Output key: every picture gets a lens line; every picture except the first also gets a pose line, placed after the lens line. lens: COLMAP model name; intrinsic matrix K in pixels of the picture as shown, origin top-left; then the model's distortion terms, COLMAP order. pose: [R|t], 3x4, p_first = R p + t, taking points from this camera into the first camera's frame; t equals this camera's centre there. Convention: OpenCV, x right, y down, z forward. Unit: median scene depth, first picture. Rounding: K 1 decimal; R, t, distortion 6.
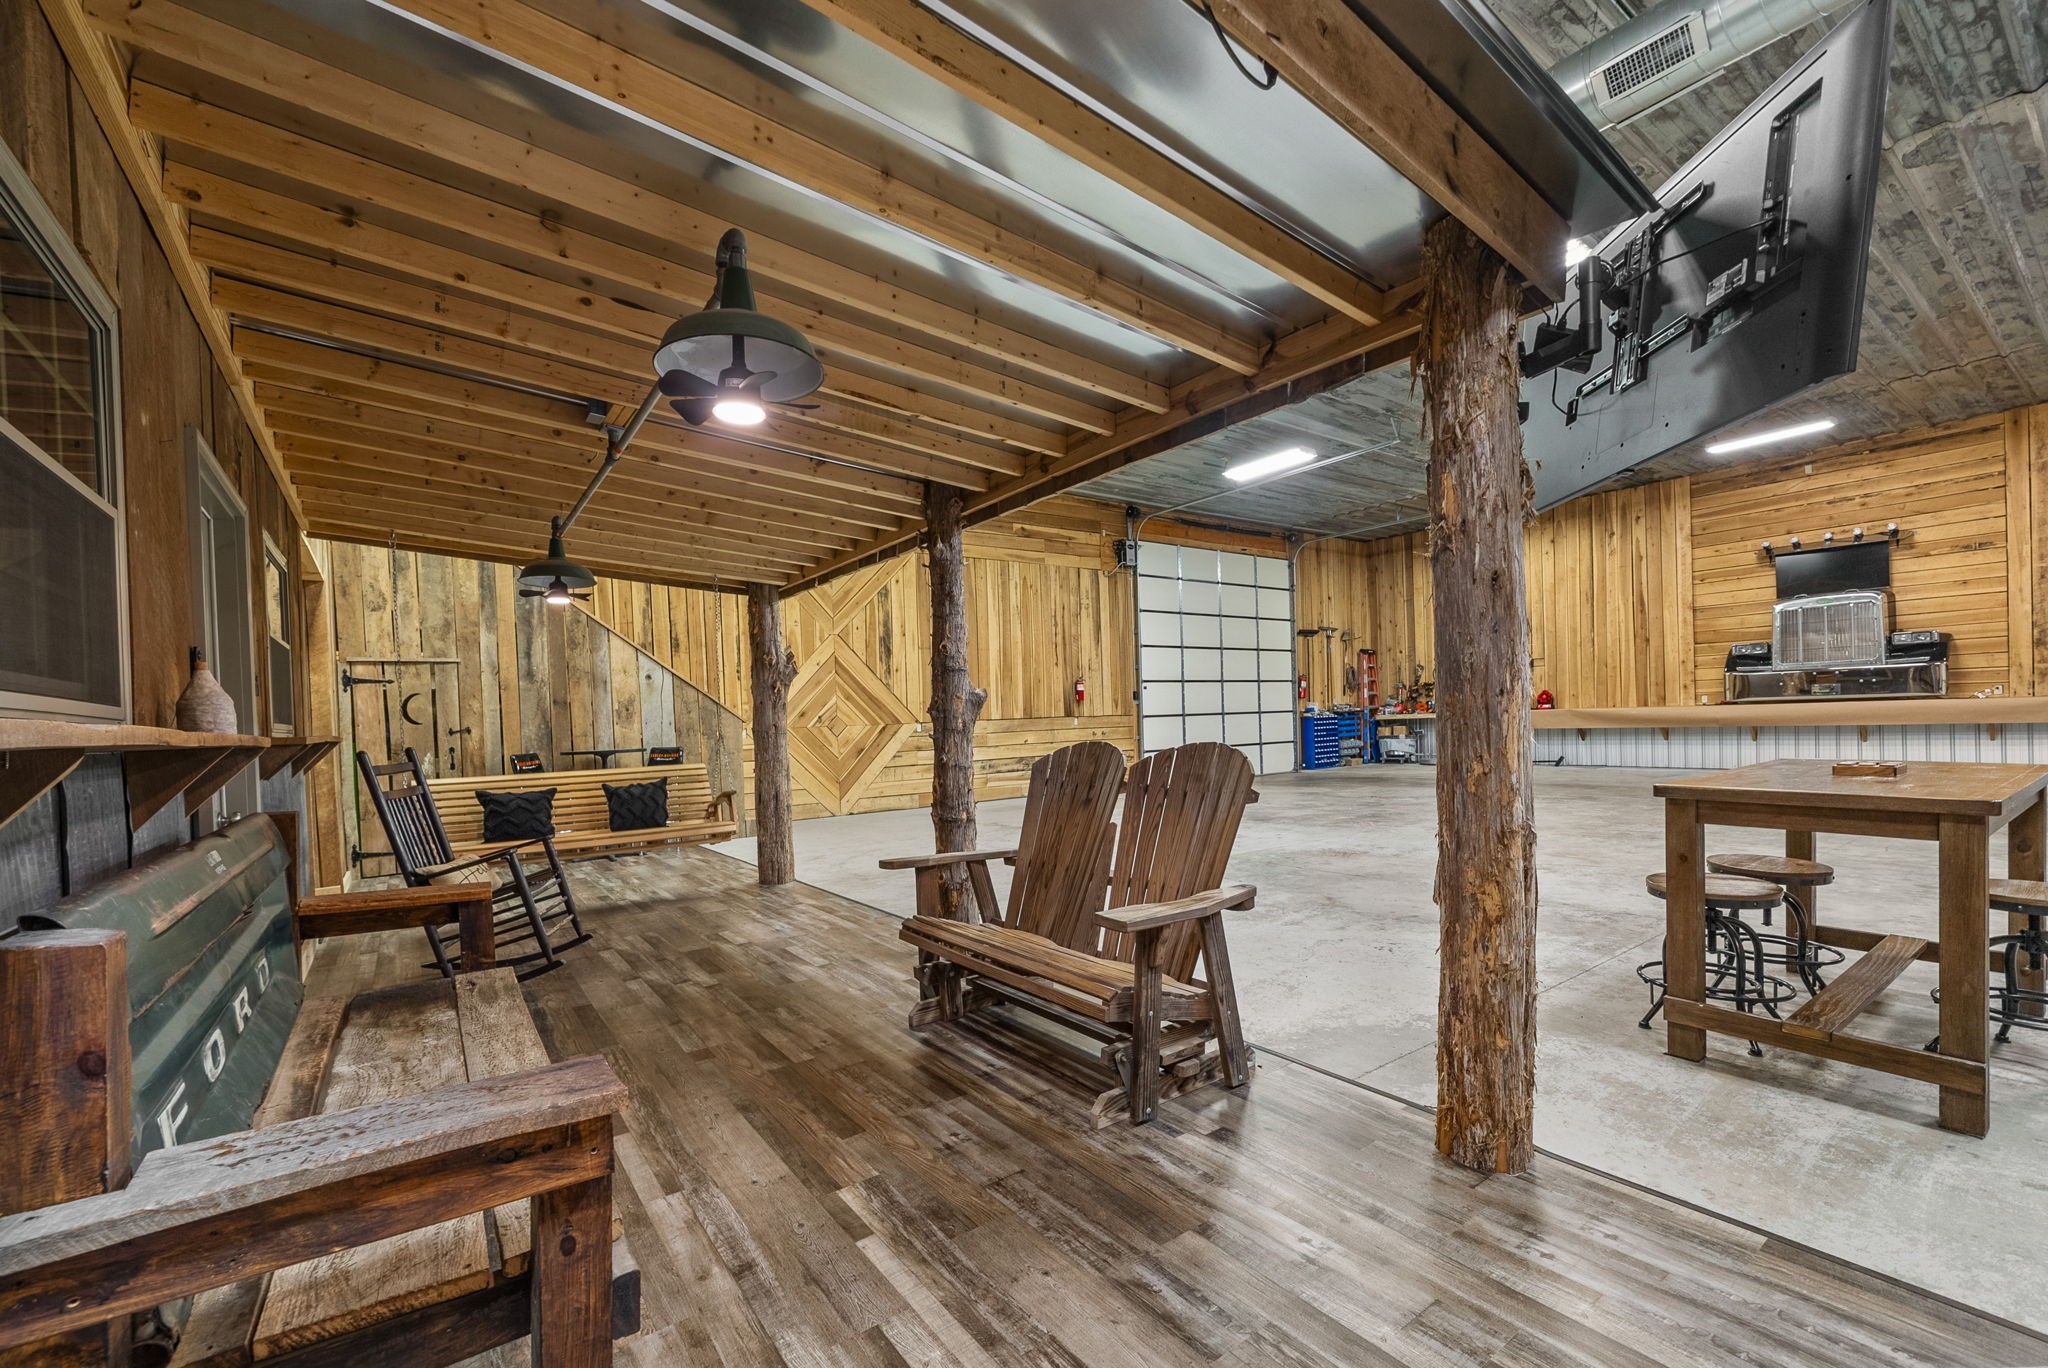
lens RADIAL K [[841.9, 0, 999.1], [0, 841.9, 730.3], [0, 0, 1]] dist [-0.000804, -0.000402]
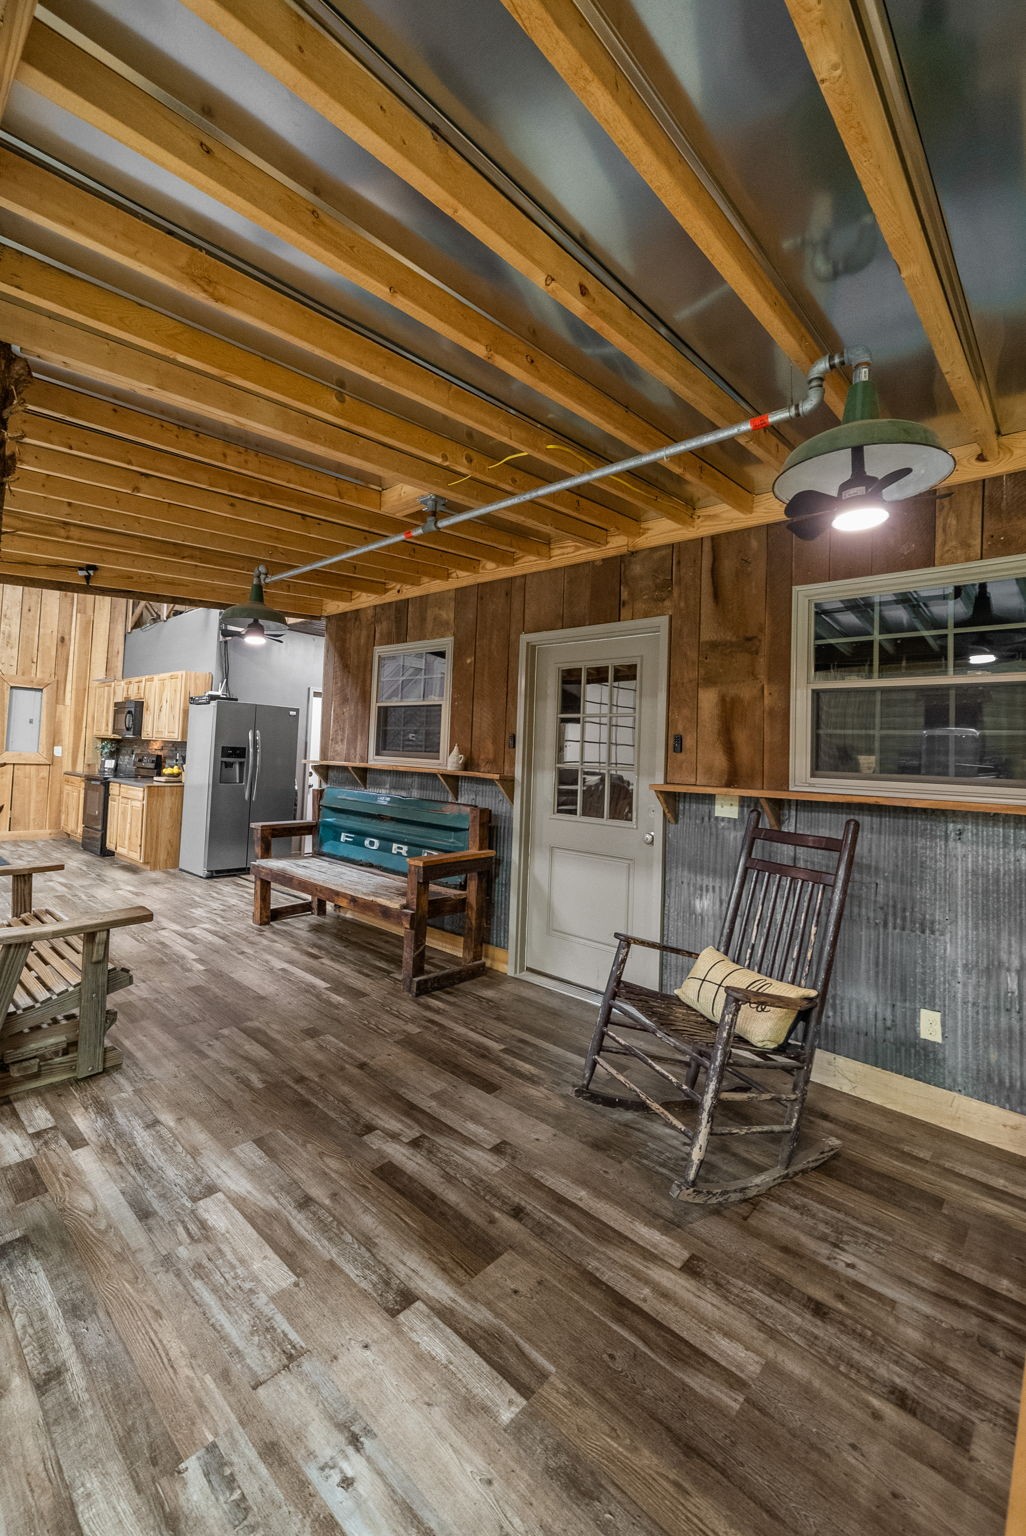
lens RADIAL K [[637.1, 0, 494.9], [0, 637.1, 728.1], [0, 0, 1]] dist [0.000432, -0.000032]
pose [[-0.978789, -0.017199, -0.204147, -0.105622], [-0.011970, 0.999569, -0.026824, -0.013294], [0.204520, -0.023811, -0.978573, 0.508597]]
